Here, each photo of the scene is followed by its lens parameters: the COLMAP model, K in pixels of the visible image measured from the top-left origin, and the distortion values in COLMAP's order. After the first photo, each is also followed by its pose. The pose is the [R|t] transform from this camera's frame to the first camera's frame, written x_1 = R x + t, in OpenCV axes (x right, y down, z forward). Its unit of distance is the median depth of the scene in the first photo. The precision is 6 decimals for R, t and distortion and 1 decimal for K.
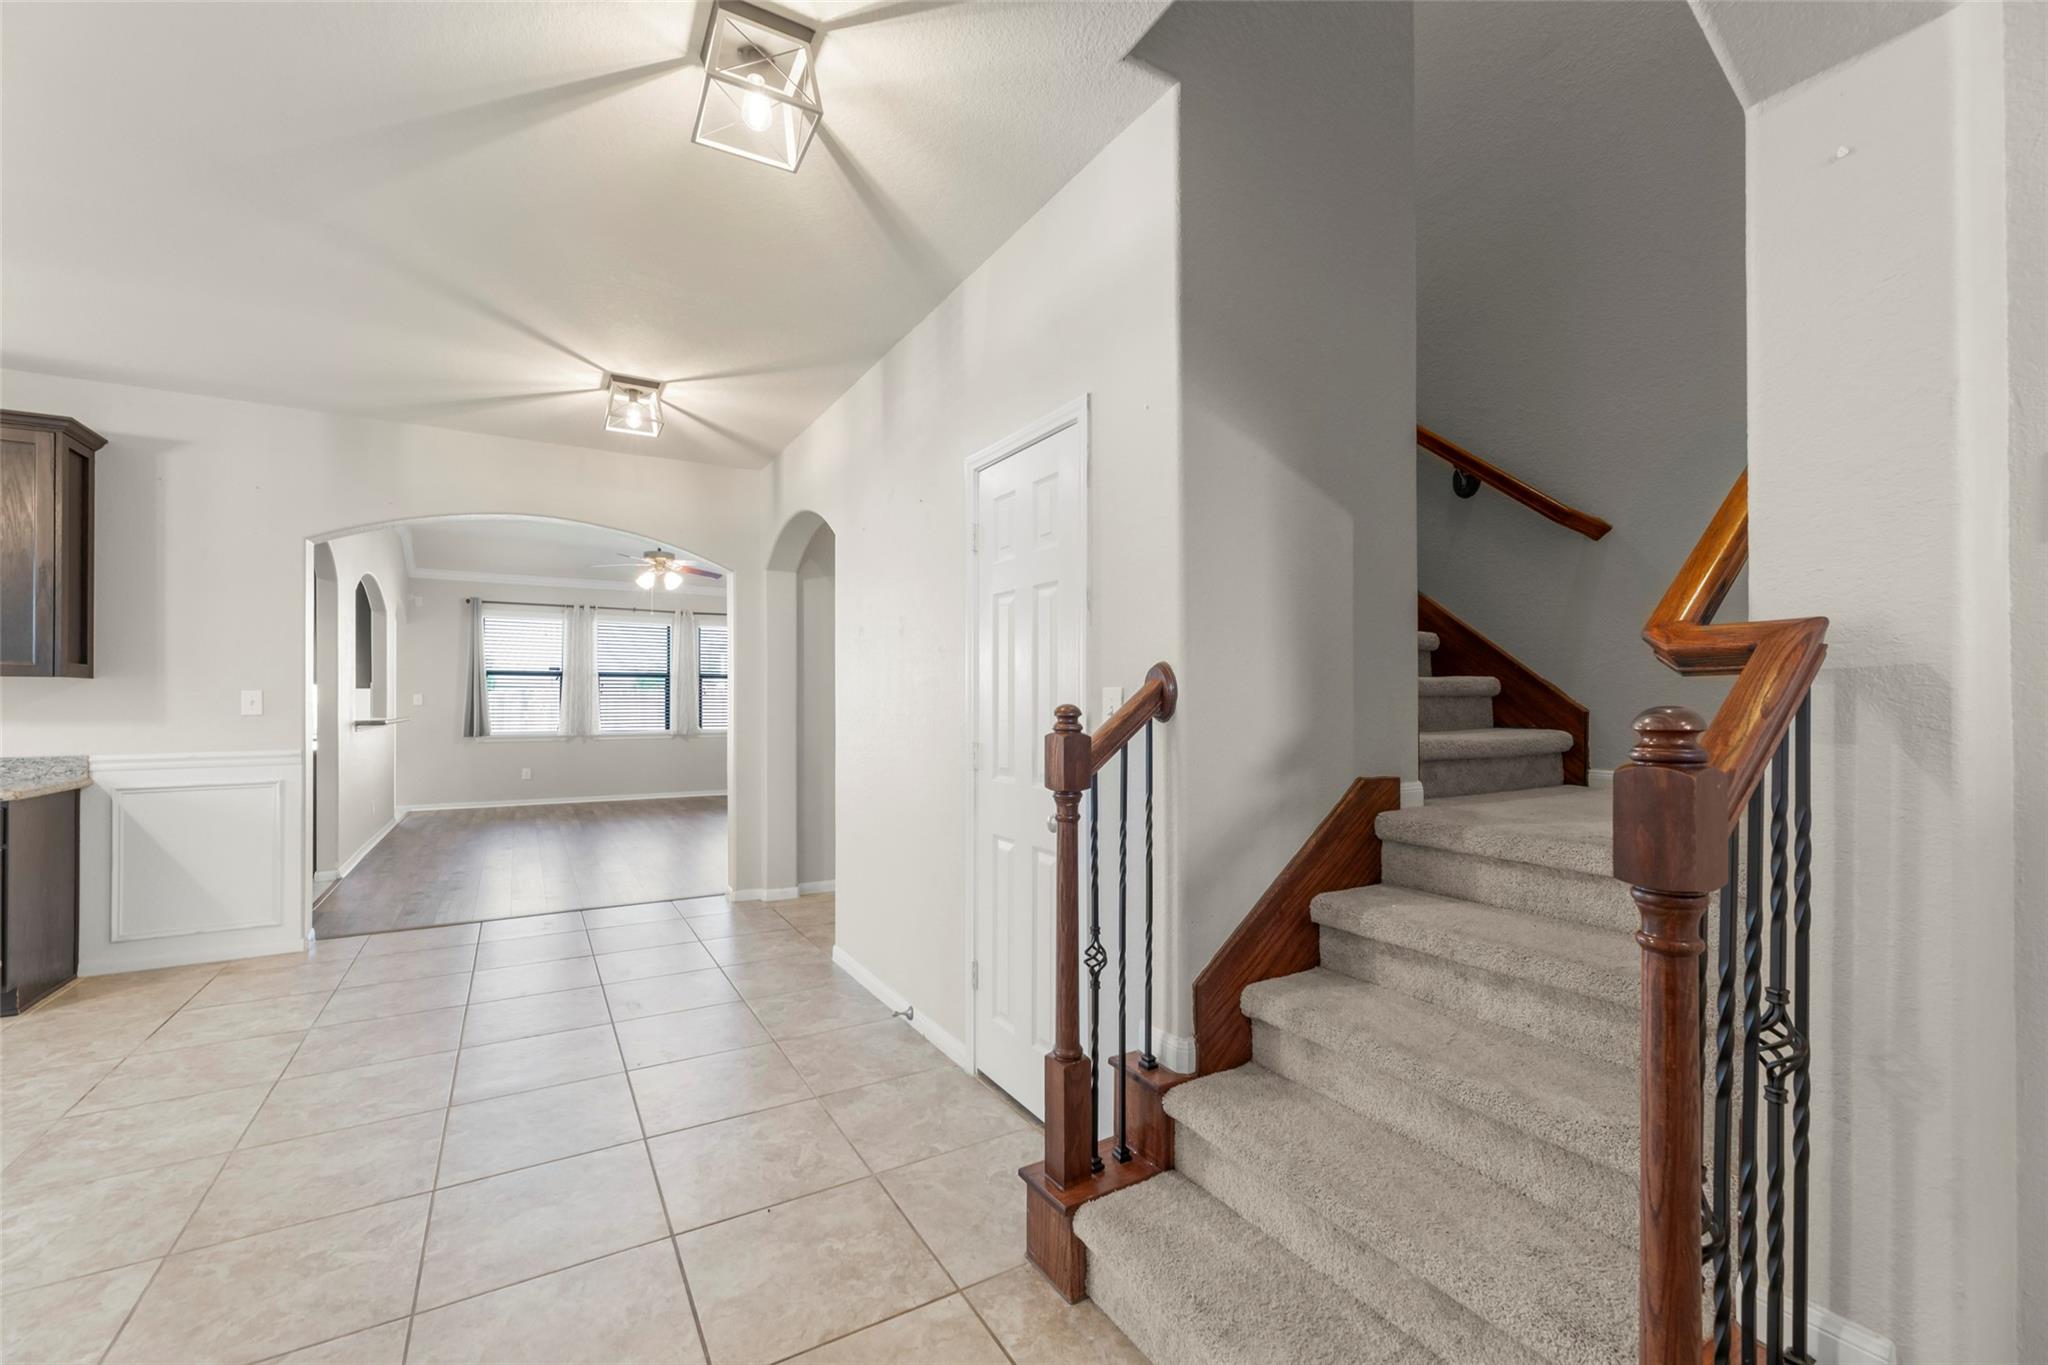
lens RADIAL K [[828.2, 0, 1014.0], [0, 828.2, 696.7], [0, 0, 1]] dist [-0.001714, 0.000003]
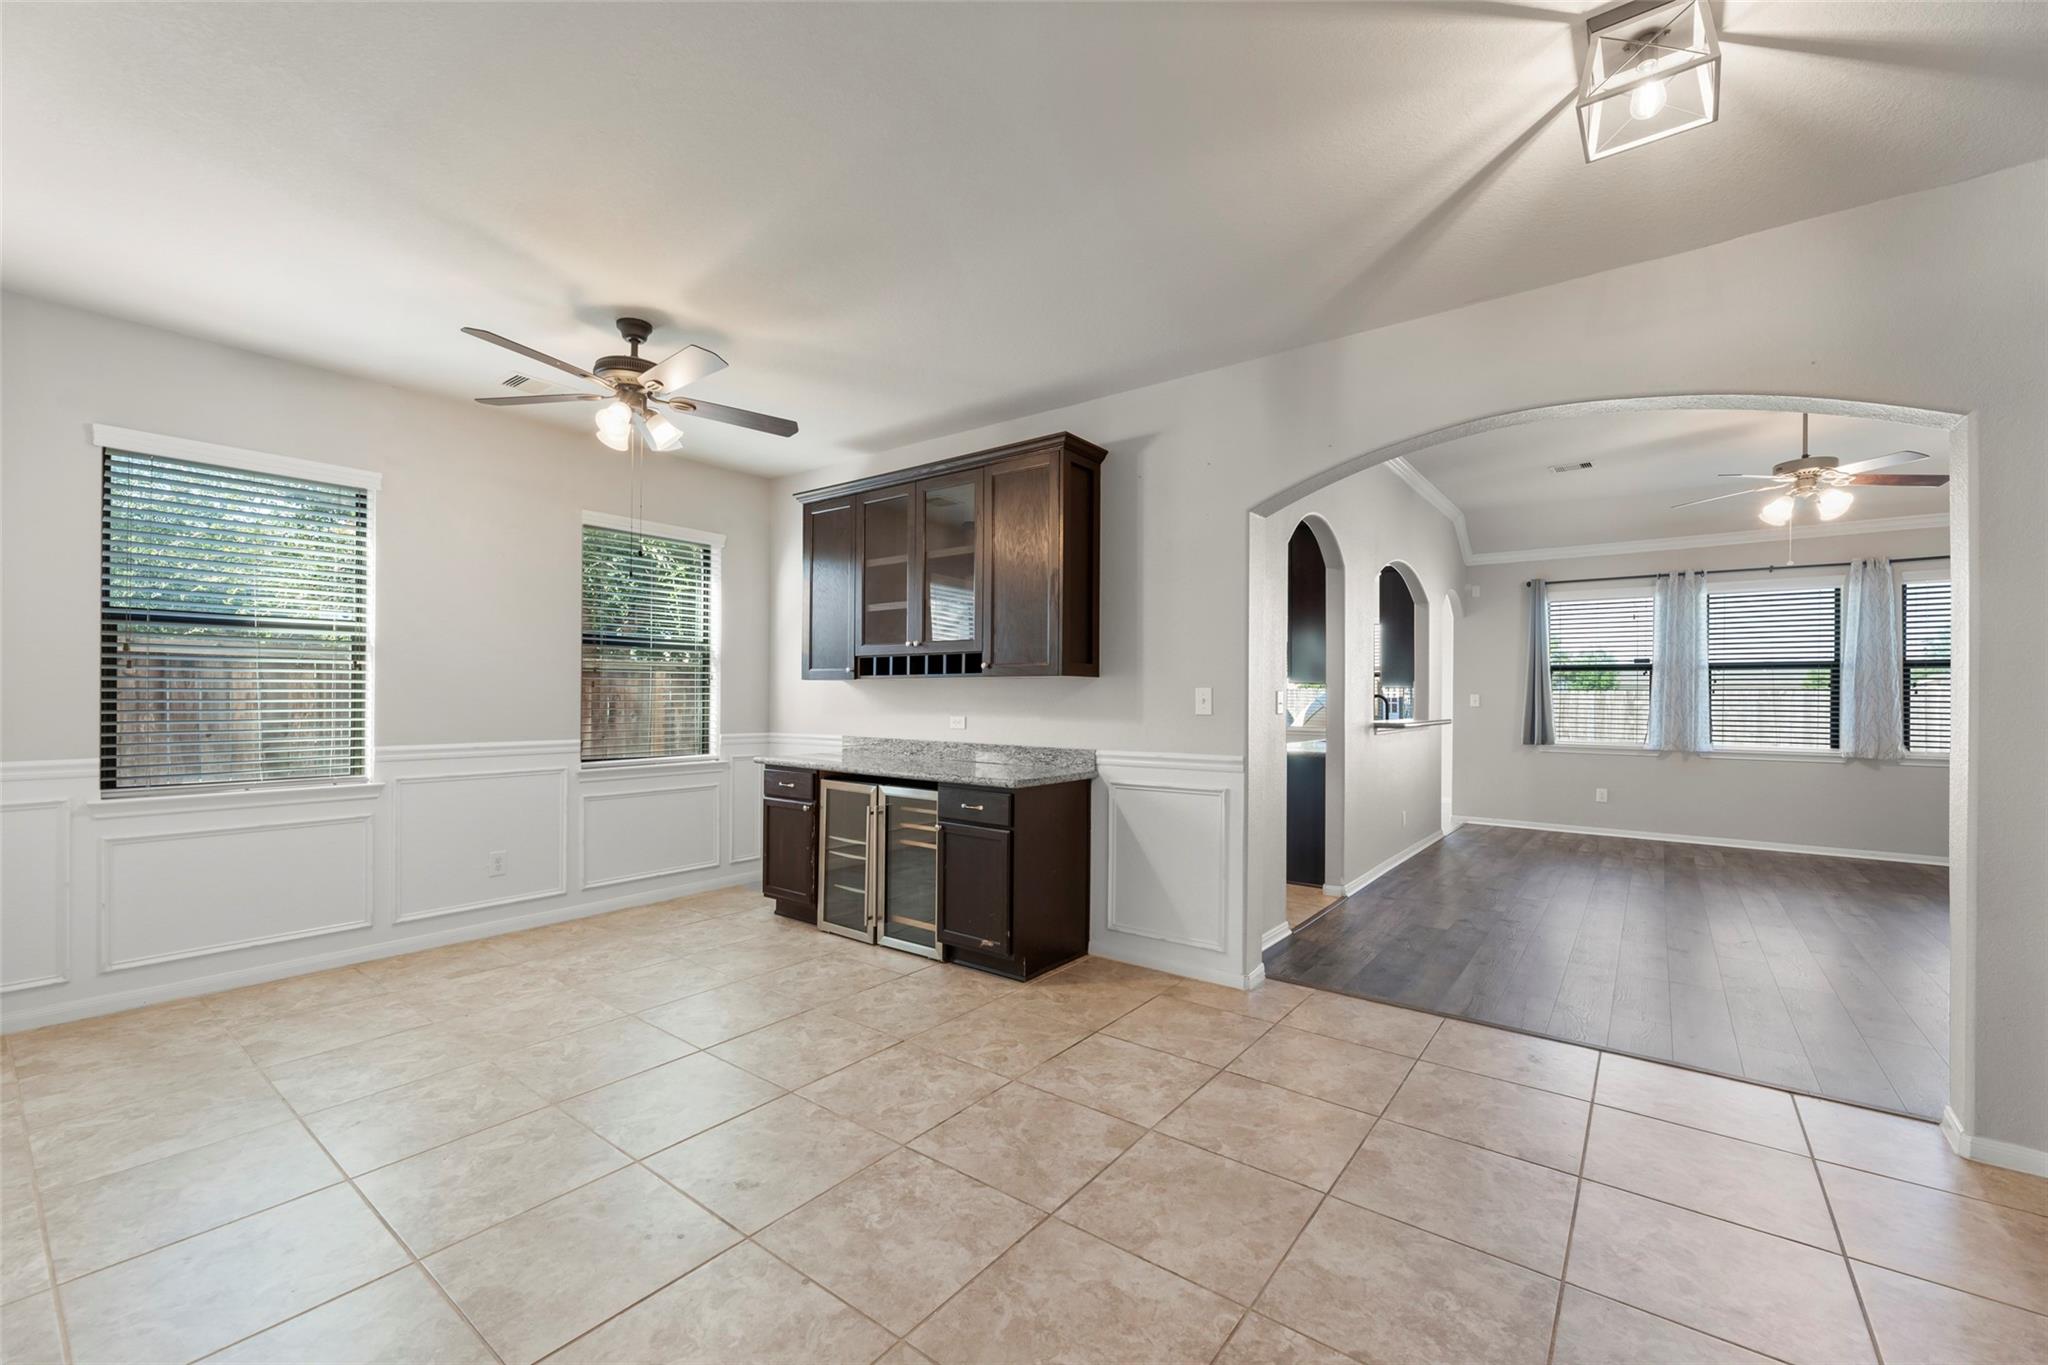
lens RADIAL K [[828.2, 0, 1014.0], [0, 828.2, 696.7], [0, 0, 1]] dist [-0.001714, 0.000003]
pose [[0.364997, 0.000538, -0.931008, -0.073478], [-0.003071, 0.999995, -0.000626, 0.001767], [0.931003, 0.003088, 0.364997, 0.235133]]
